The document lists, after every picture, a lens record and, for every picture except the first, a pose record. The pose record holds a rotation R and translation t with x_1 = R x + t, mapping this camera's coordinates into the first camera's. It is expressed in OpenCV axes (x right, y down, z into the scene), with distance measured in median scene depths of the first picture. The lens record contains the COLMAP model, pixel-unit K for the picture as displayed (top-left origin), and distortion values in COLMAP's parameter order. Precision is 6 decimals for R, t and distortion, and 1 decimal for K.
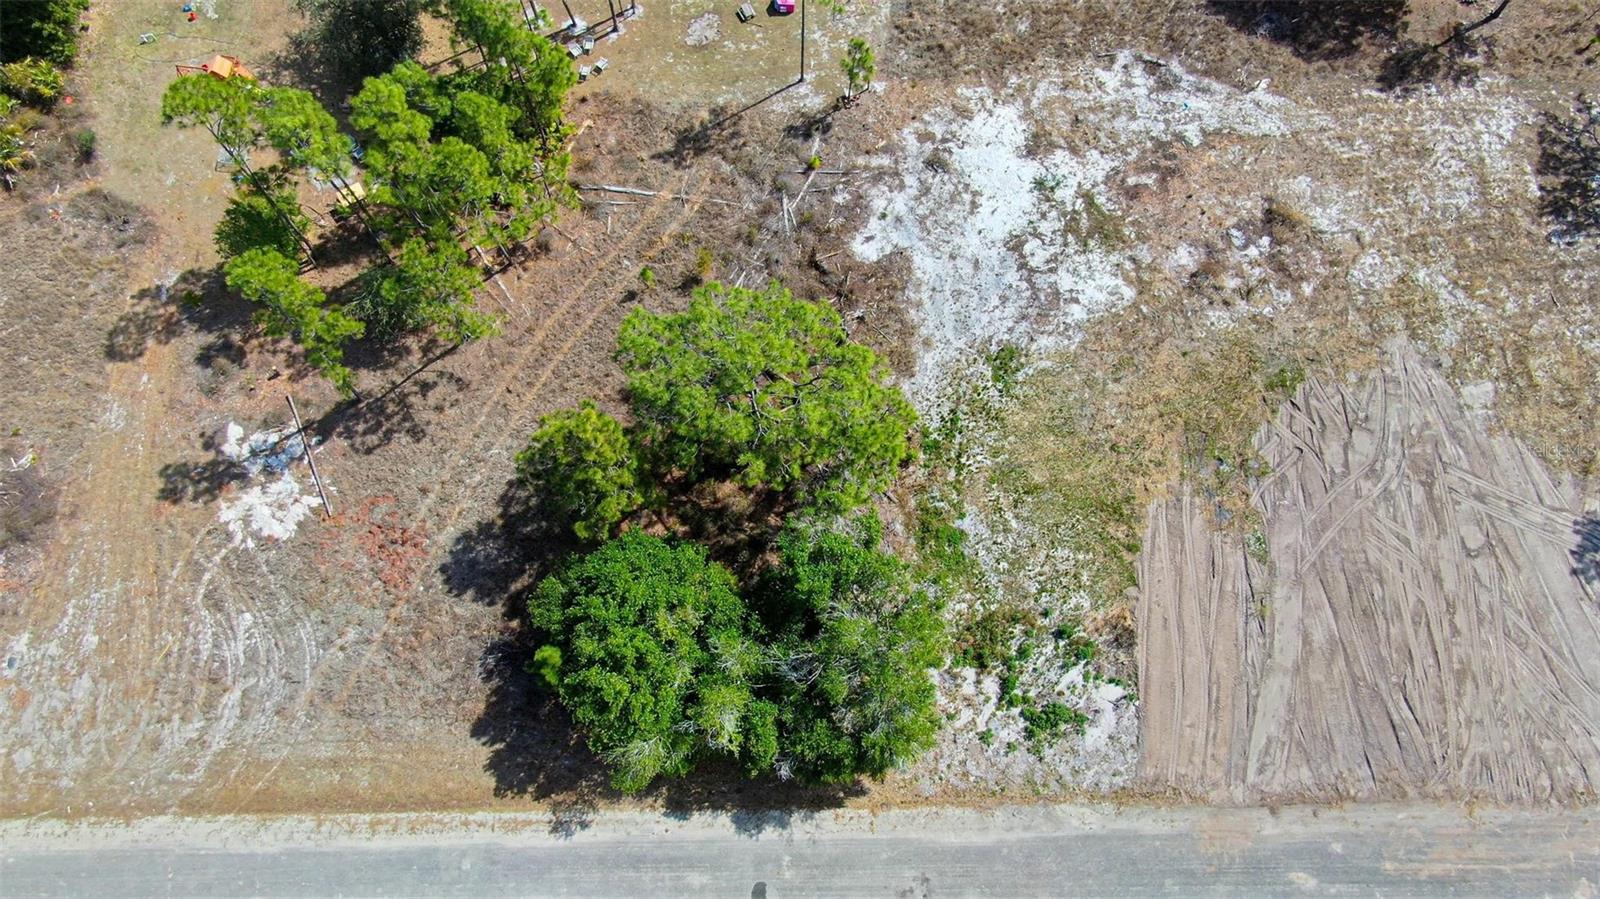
lens RADIAL K [[1160.5, 0, 797.2], [0, 1160.5, 478.1], [0, 0, 1]] dist [-0.022012, 0.013625]
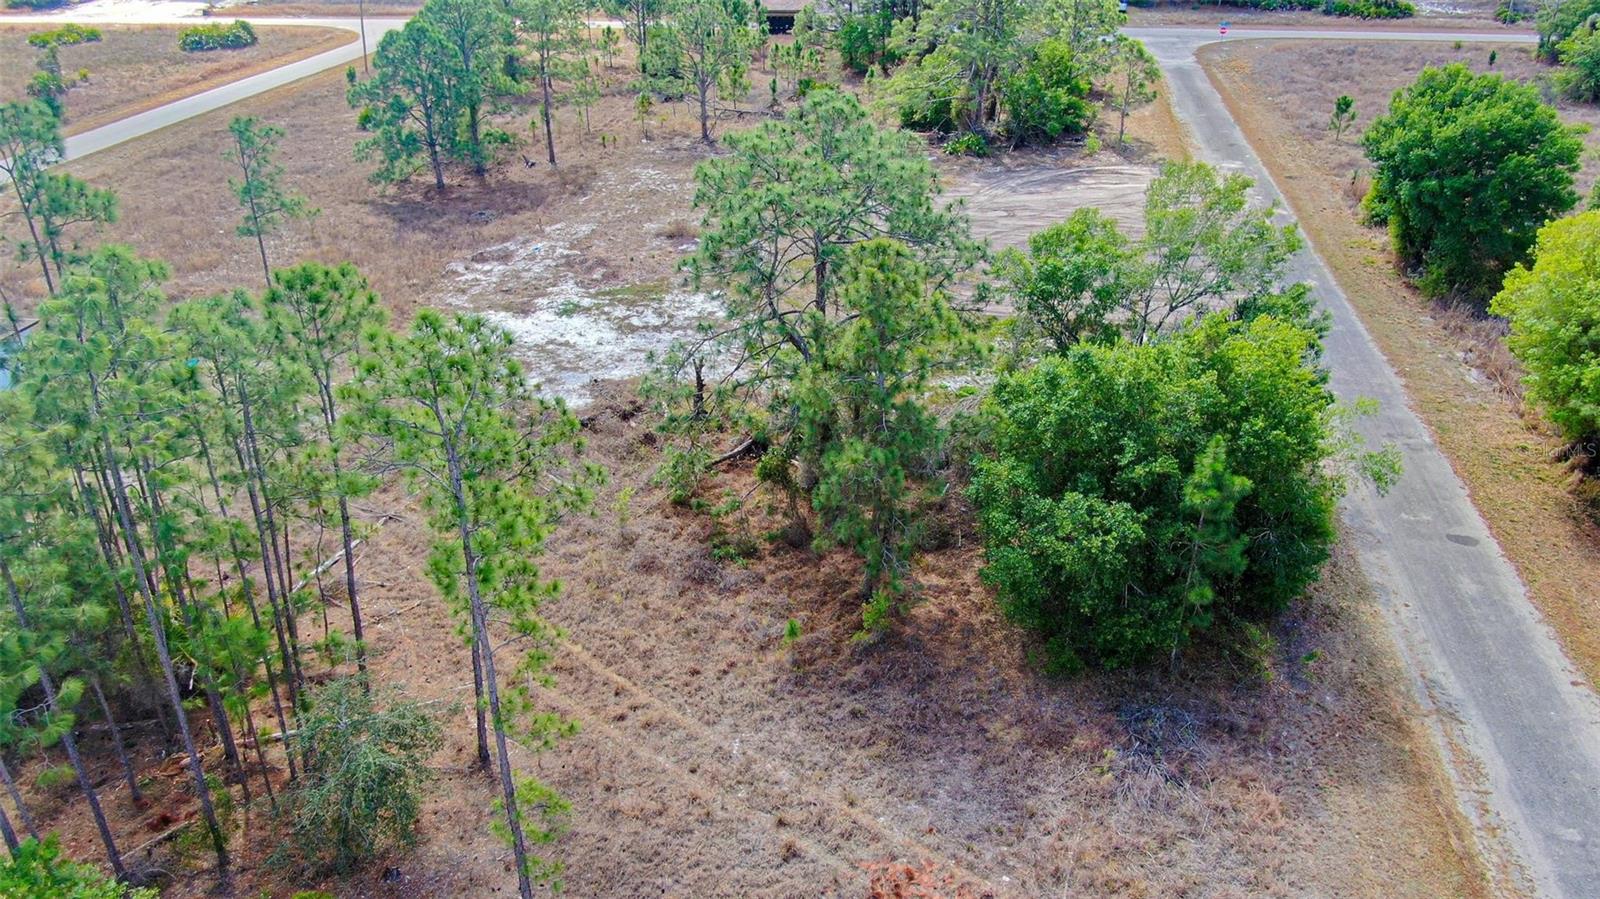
lens RADIAL K [[1212.5, 0, 802.0], [0, 1212.5, 456.7], [0, 0, 1]] dist [-0.025247, 0.017986]
pose [[0.188457, -0.464098, 0.865504, -0.639233], [0.942045, 0.334496, -0.025761, -0.023742], [-0.277551, 0.820198, 0.500240, 0.603900]]
